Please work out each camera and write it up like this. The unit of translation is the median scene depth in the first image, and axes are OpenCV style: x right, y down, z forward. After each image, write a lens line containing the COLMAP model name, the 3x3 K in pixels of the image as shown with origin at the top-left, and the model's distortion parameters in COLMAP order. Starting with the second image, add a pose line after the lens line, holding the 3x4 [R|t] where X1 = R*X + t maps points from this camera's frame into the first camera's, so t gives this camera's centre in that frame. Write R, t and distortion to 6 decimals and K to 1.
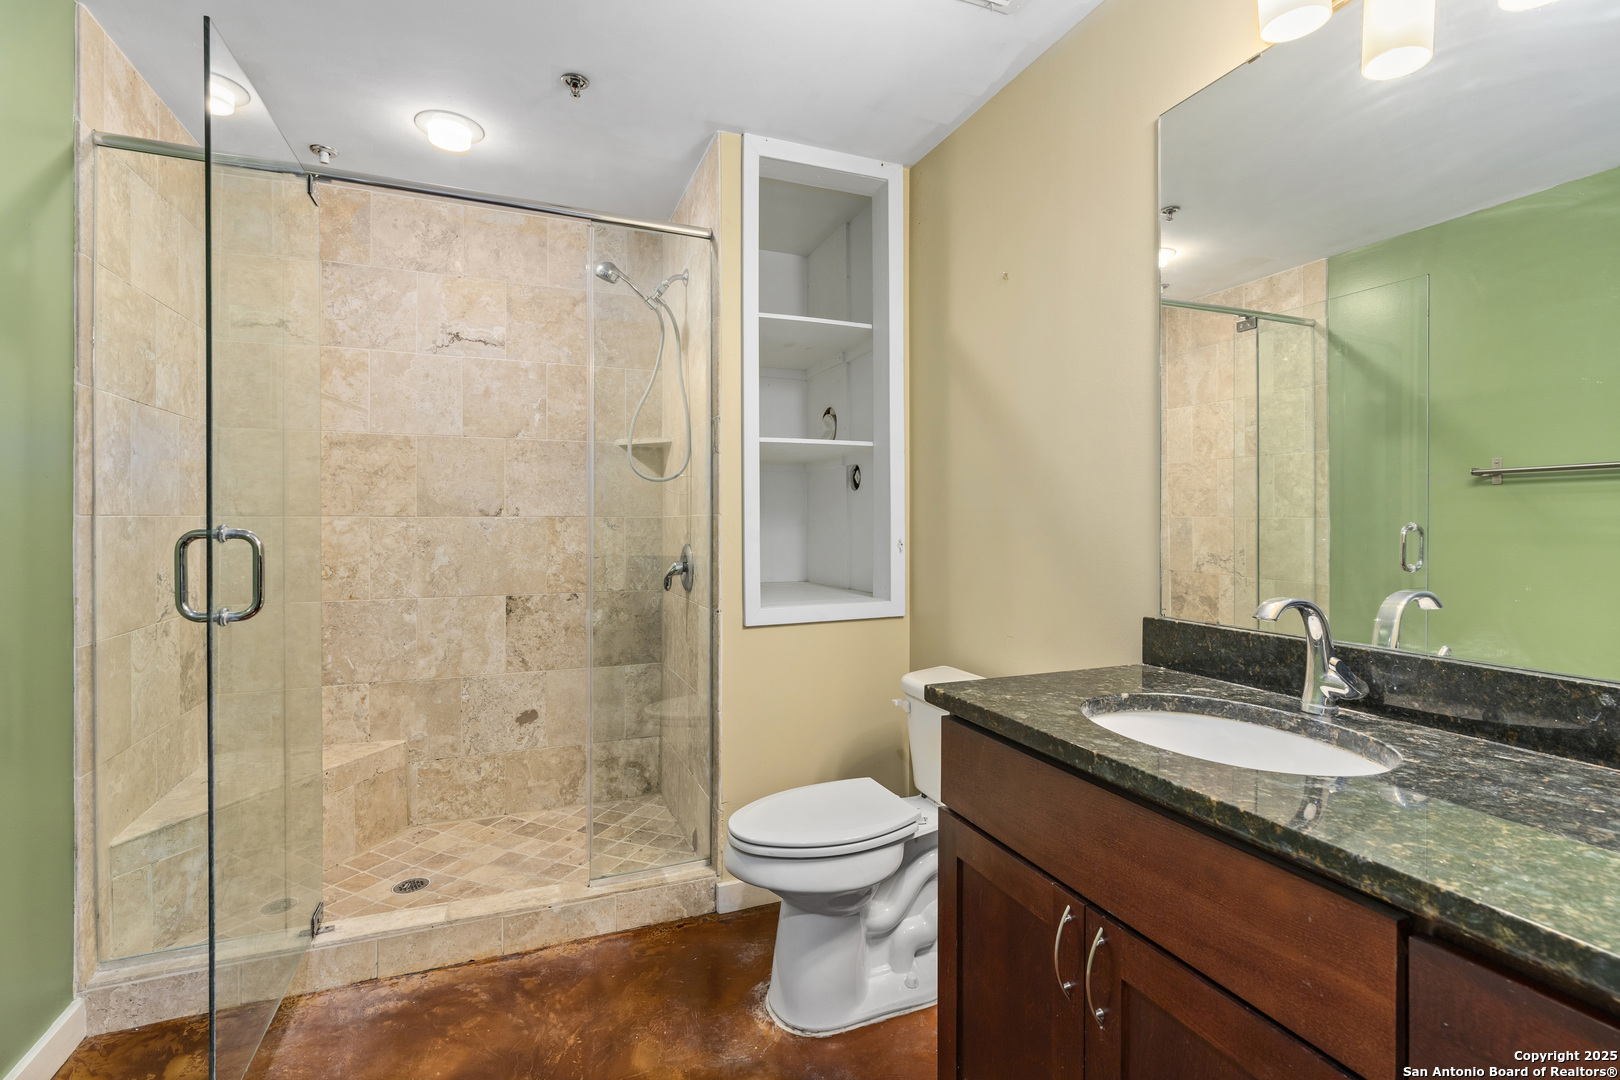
lens RADIAL K [[748.5, 0, 815.0], [0, 748.5, 507.6], [0, 0, 1]] dist [-0.000056, 0.000172]
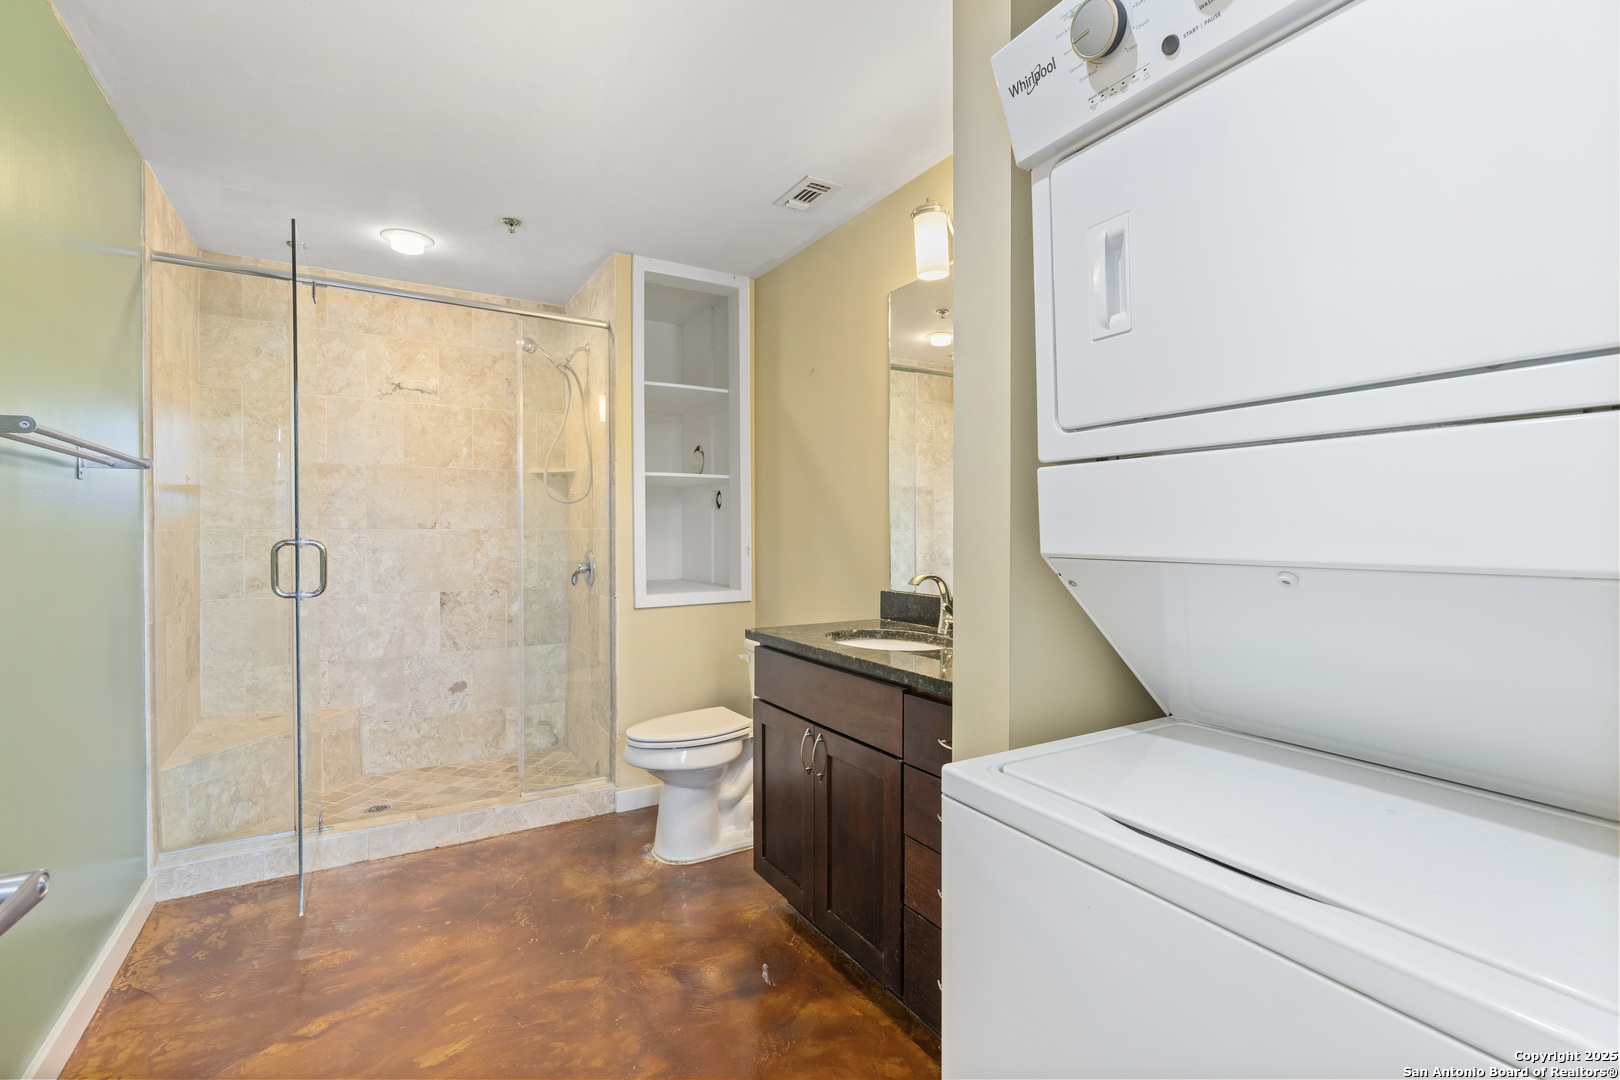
lens RADIAL K [[730.9, 0, 812.6], [0, 730.9, 537.5], [0, 0, 1]] dist [-0.011732, 0.004772]
pose [[0.987756, -0.001717, 0.156000, 0.018456], [-0.002608, 0.999618, 0.027516, -0.010189], [-0.155988, -0.027586, 0.987374, -0.336495]]
